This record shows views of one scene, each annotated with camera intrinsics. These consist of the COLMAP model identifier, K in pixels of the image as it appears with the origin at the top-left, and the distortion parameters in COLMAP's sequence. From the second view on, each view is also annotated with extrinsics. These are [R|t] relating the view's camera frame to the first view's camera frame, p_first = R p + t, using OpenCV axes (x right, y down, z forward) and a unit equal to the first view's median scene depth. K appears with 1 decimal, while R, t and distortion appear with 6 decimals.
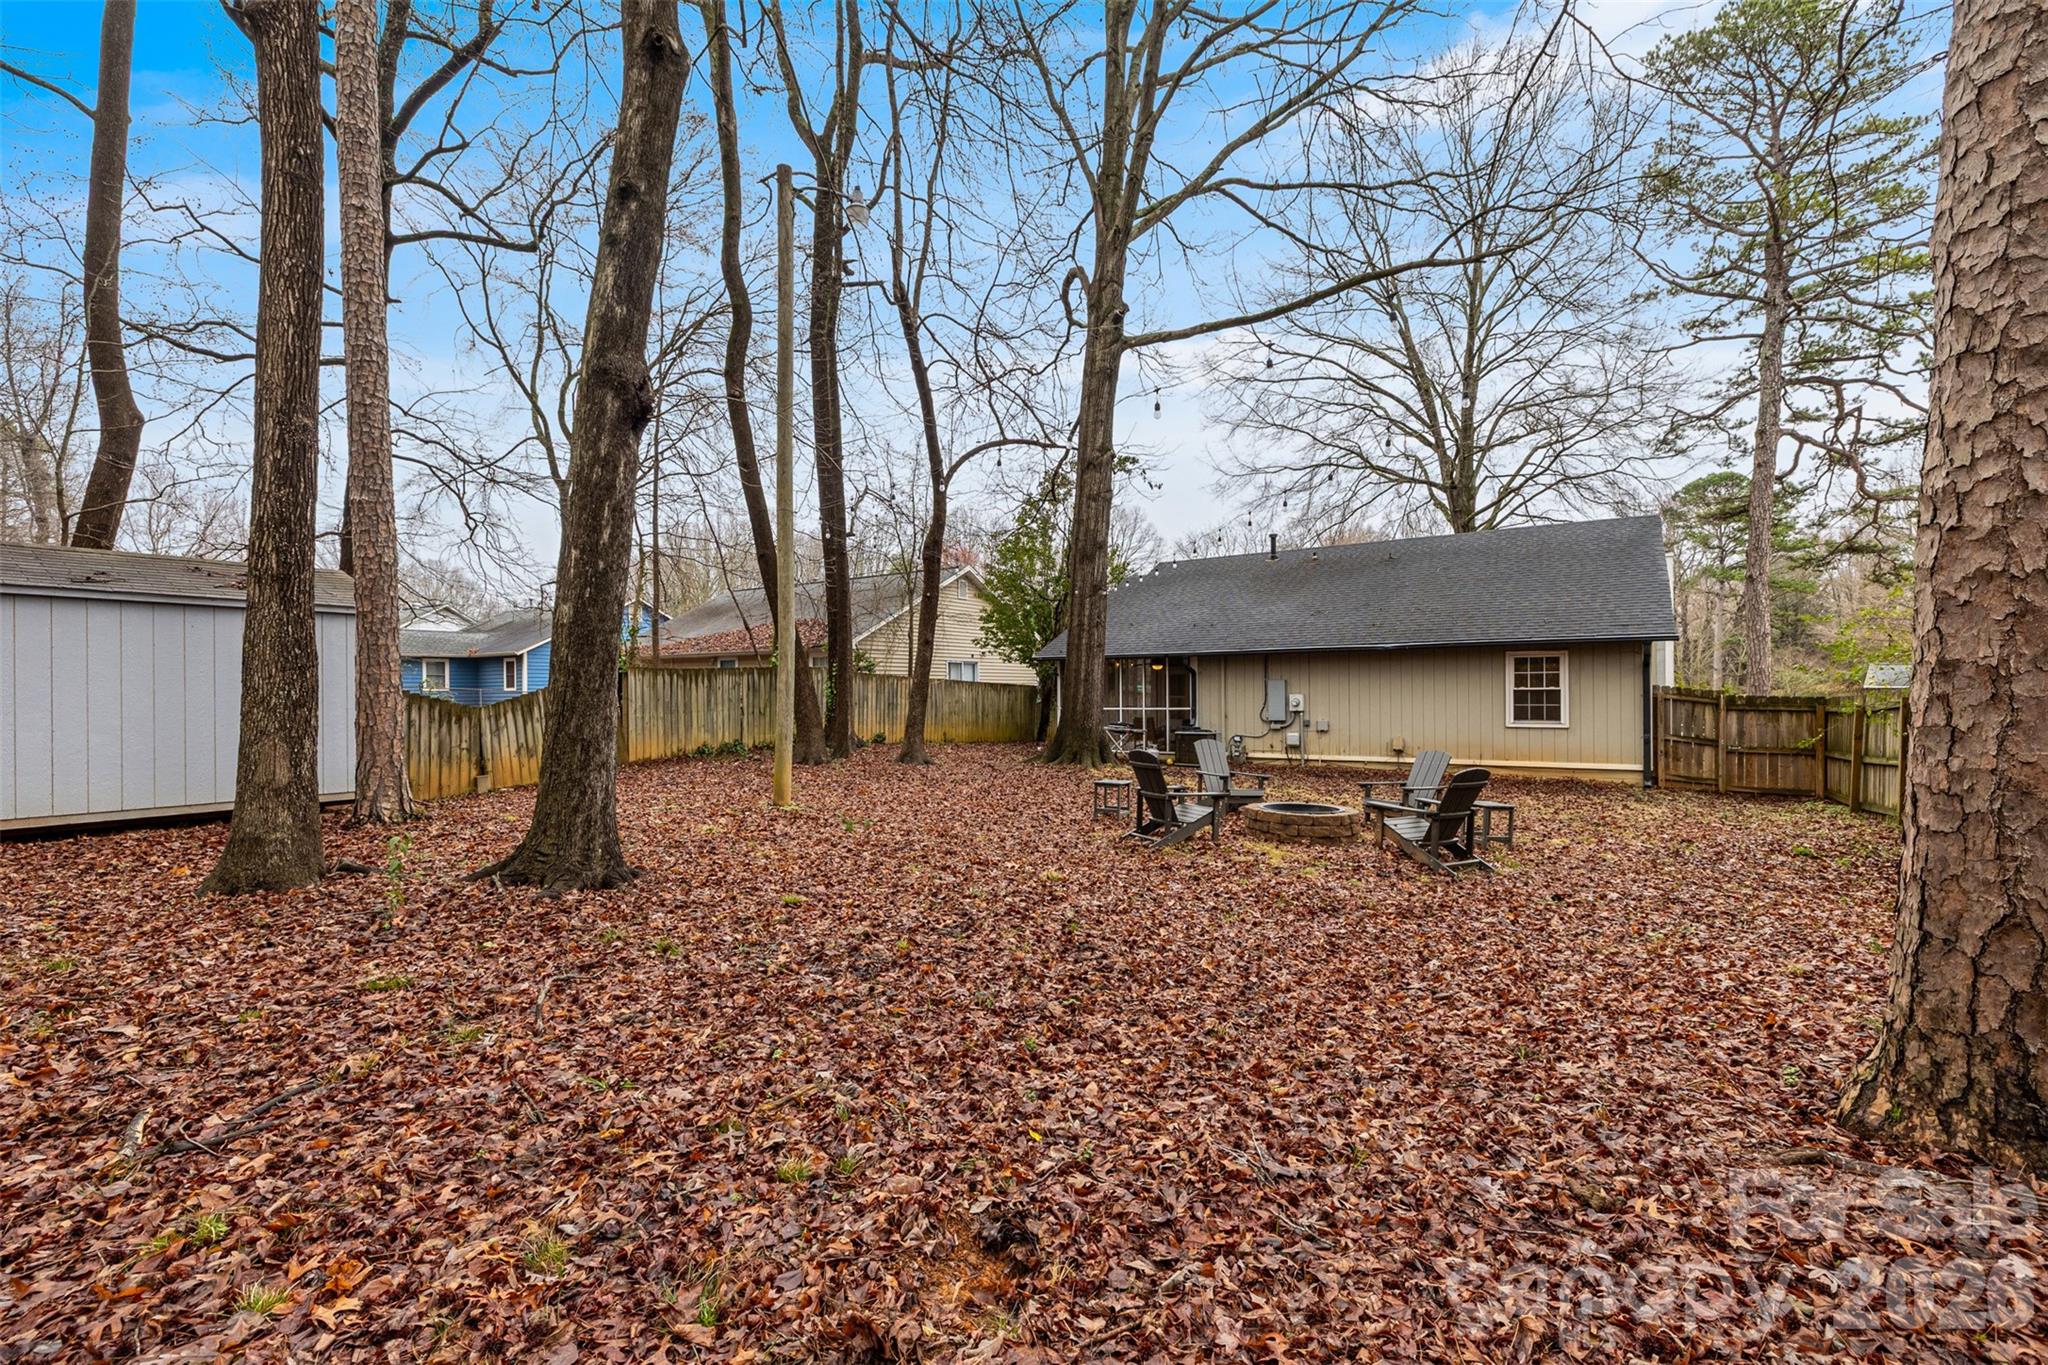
lens RADIAL K [[870.5, 0, 1024.6], [0, 870.5, 690.8], [0, 0, 1]] dist [0.002119, 0.000555]
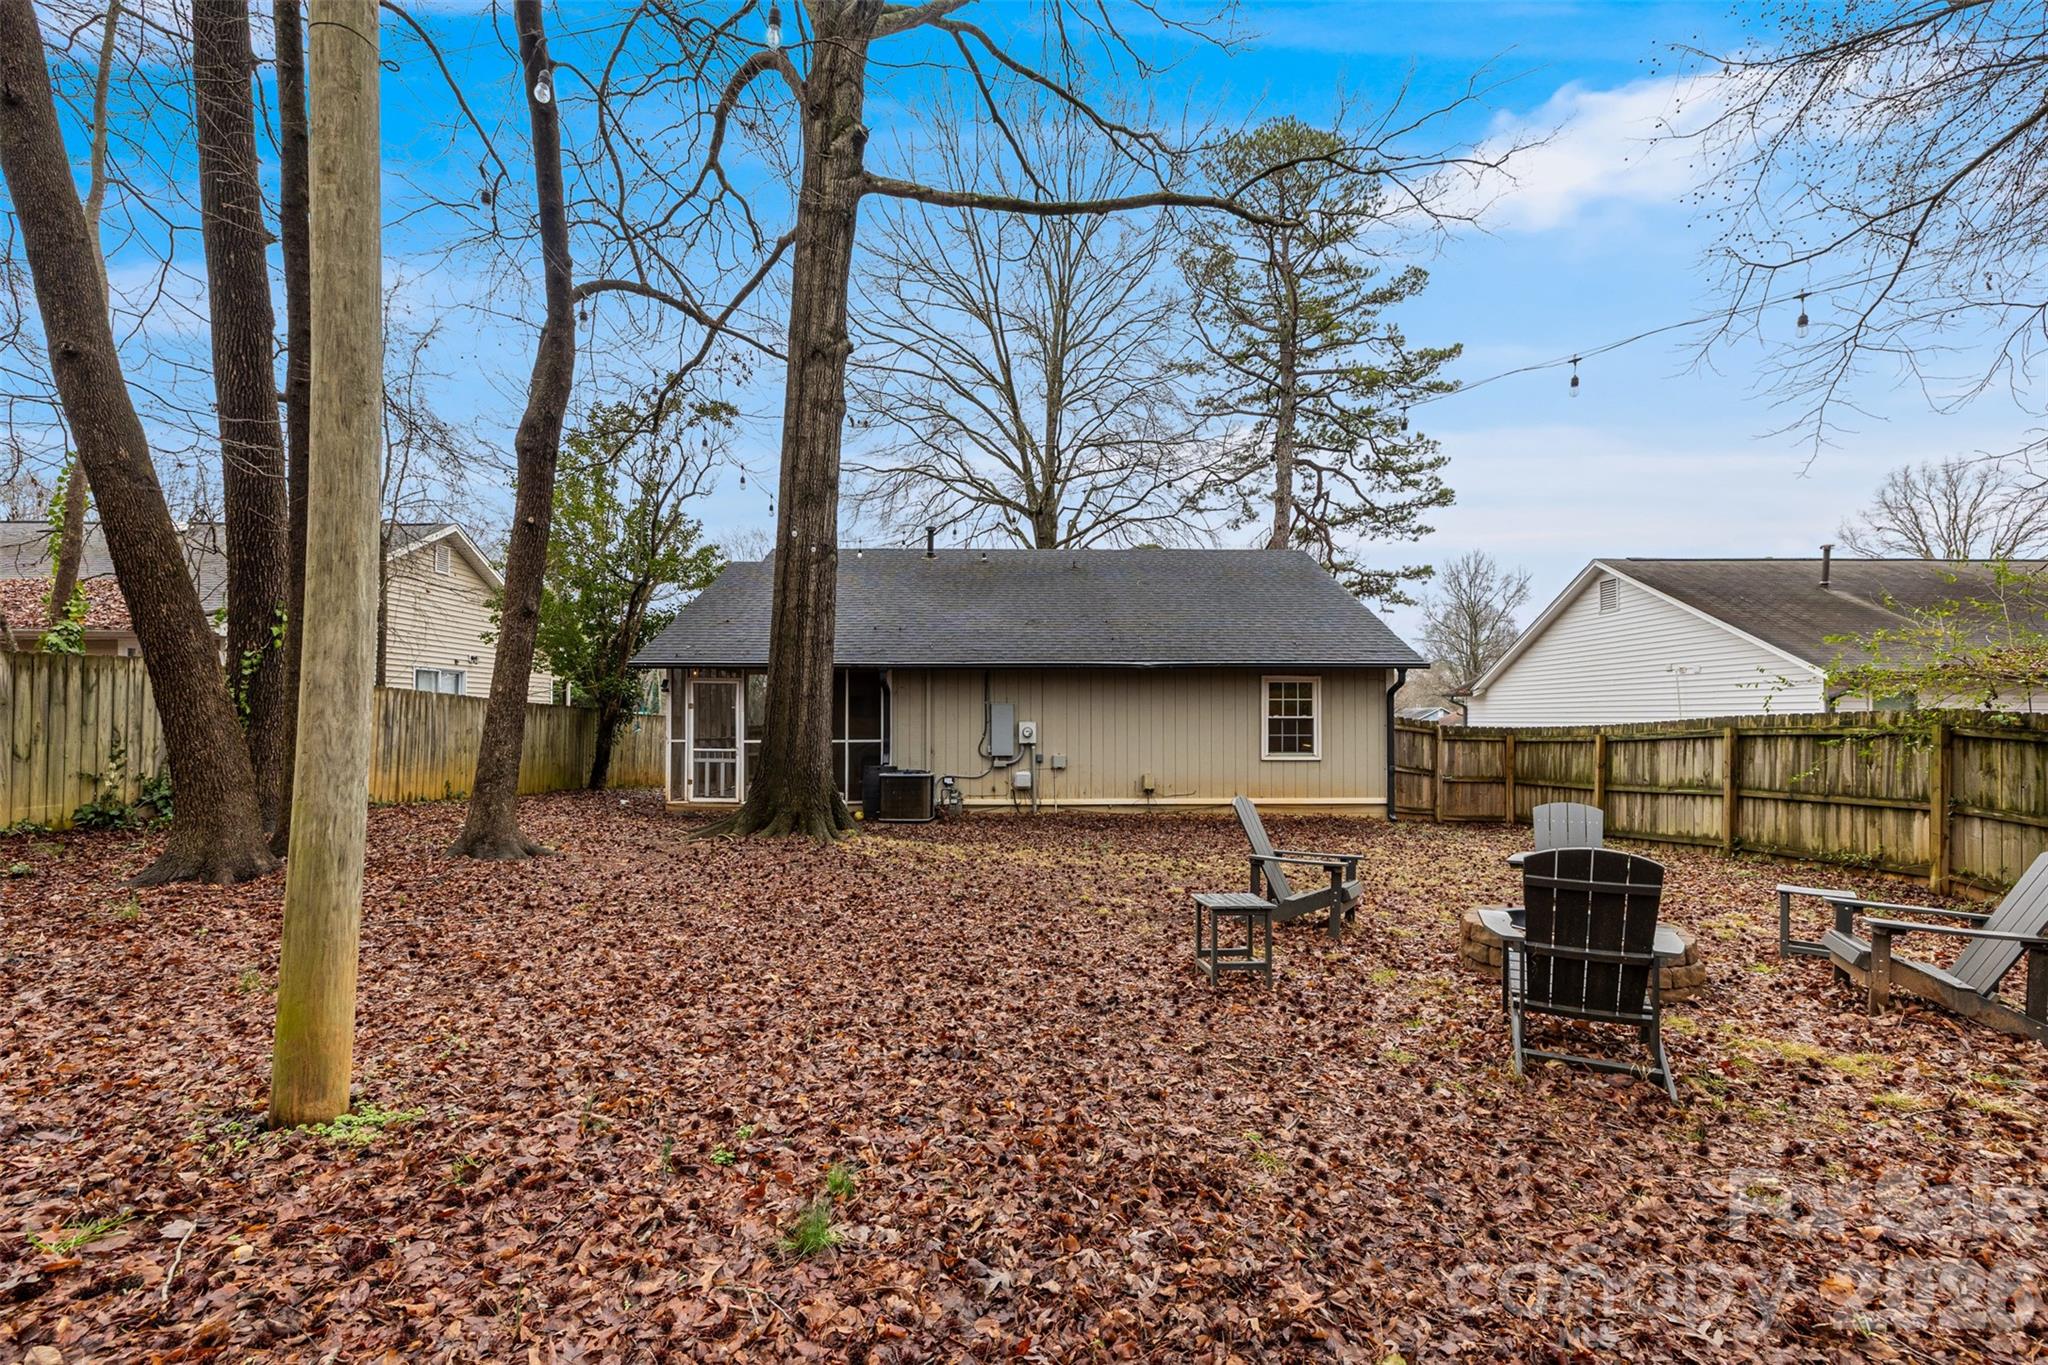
lens RADIAL K [[870.5, 0, 1016.6], [0, 870.5, 713.7], [0, 0, 1]] dist [0.002119, 0.000555]
pose [[0.823297, 0.012769, 0.567467, -0.159169], [-0.008266, 0.999911, -0.010507, 0.005331], [-0.567550, 0.003959, 0.823329, 0.403677]]
